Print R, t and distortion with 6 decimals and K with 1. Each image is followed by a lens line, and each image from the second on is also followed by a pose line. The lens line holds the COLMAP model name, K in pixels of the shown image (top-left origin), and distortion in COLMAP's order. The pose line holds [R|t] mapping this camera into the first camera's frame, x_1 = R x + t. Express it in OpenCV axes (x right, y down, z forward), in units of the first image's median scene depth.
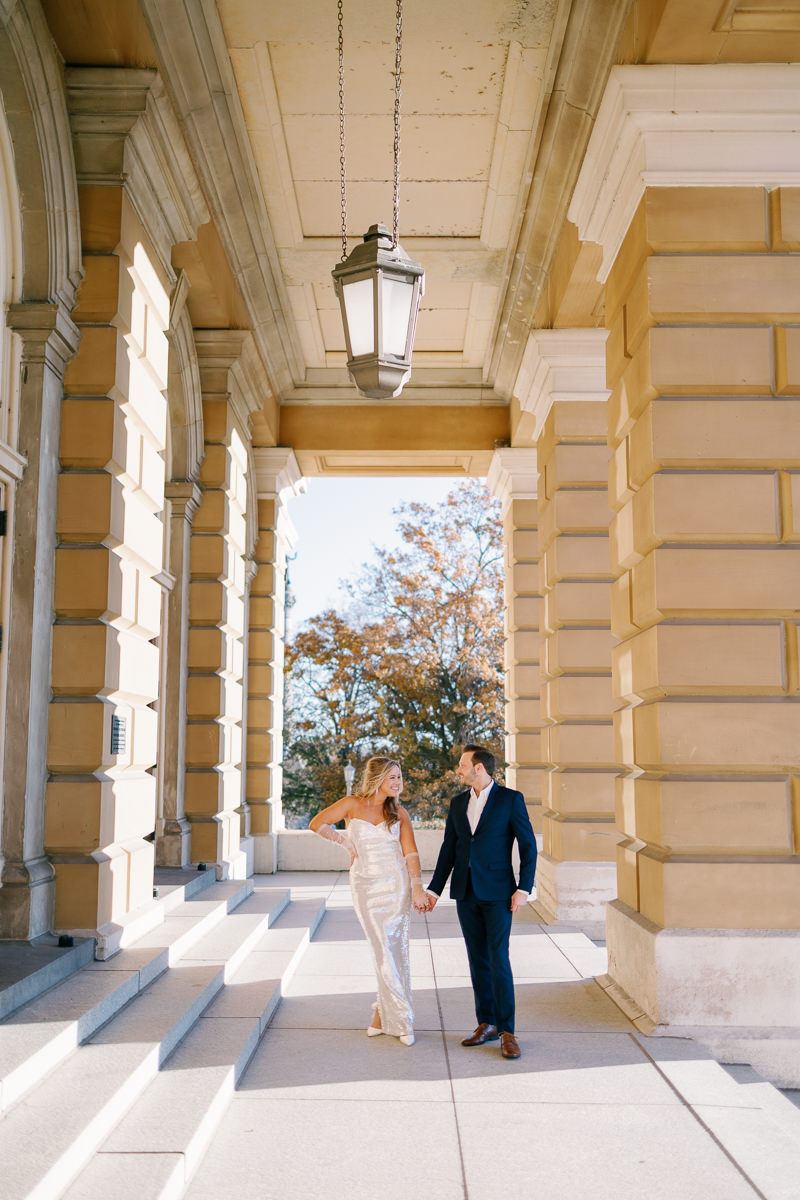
lens RADIAL K [[1245.7, 0, 403.5], [0, 1245.7, 606.7], [0, 0, 1]] dist [0.025568, 0.000000]
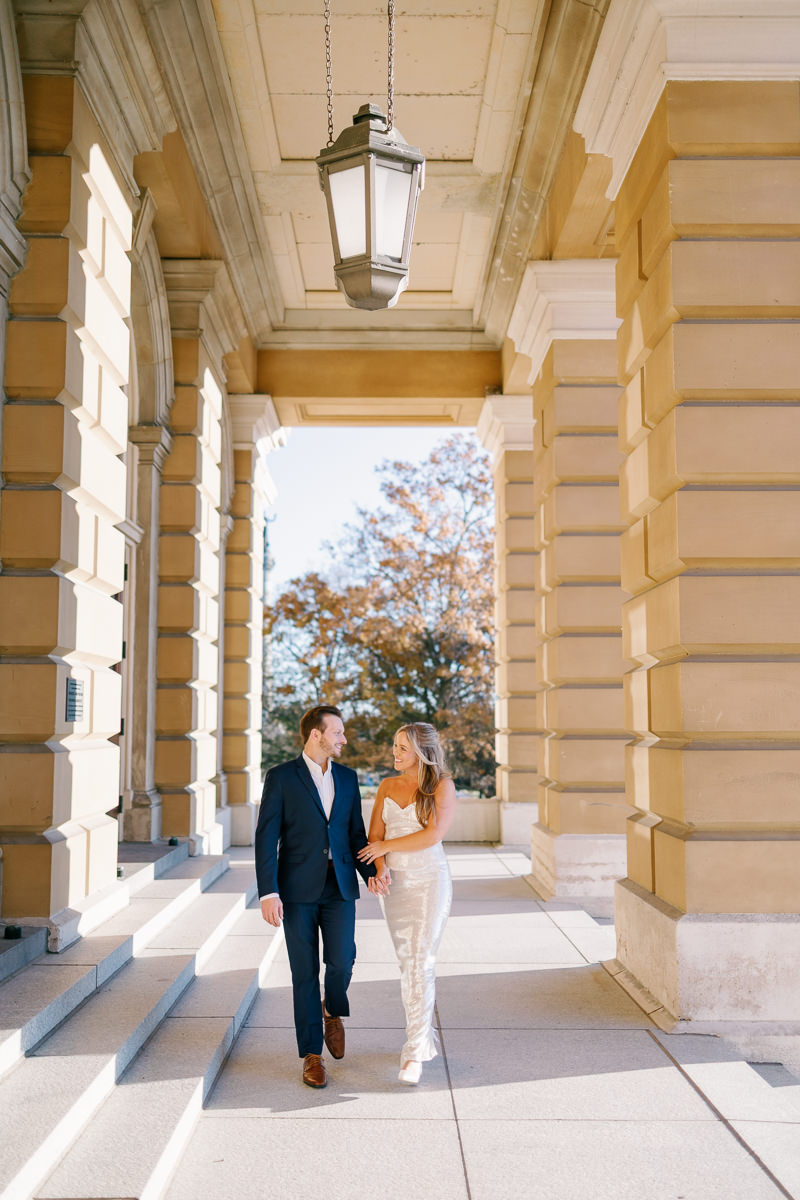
lens RADIAL K [[1245.7, 0, 404.4], [0, 1245.7, 609.1], [0, 0, 1]] dist [0.025568, 0.000000]
pose [[0.999859, -0.000648, 0.016759, -0.006315], [0.000147, 0.999554, 0.029861, 0.009694], [-0.016771, -0.029854, 0.999414, 0.088224]]
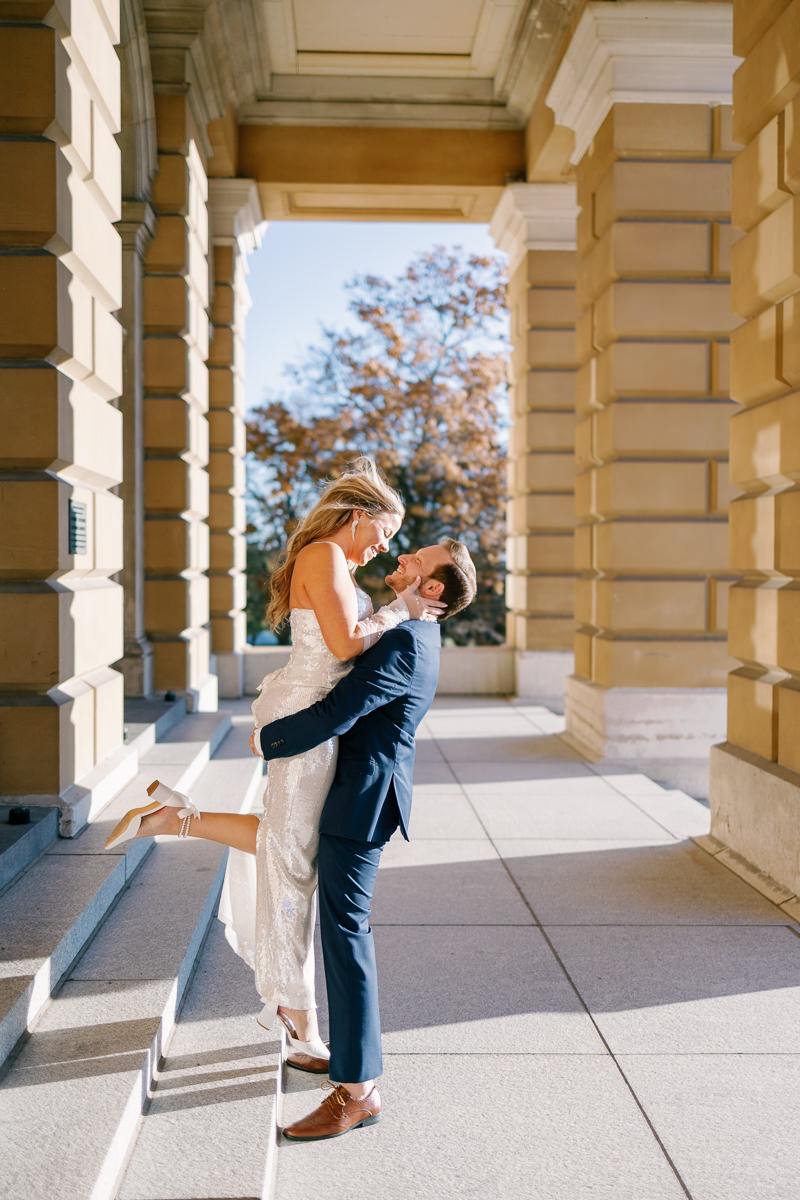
lens RADIAL K [[1292.5, 0, 392.6], [0, 1292.5, 605.0], [0, 0, 1]] dist [0.040799, 0.000000]
pose [[0.998618, 0.000259, 0.052555, -0.072411], [-0.008132, 0.988706, 0.149648, 0.028625], [-0.051923, -0.149868, 0.987342, 0.209015]]
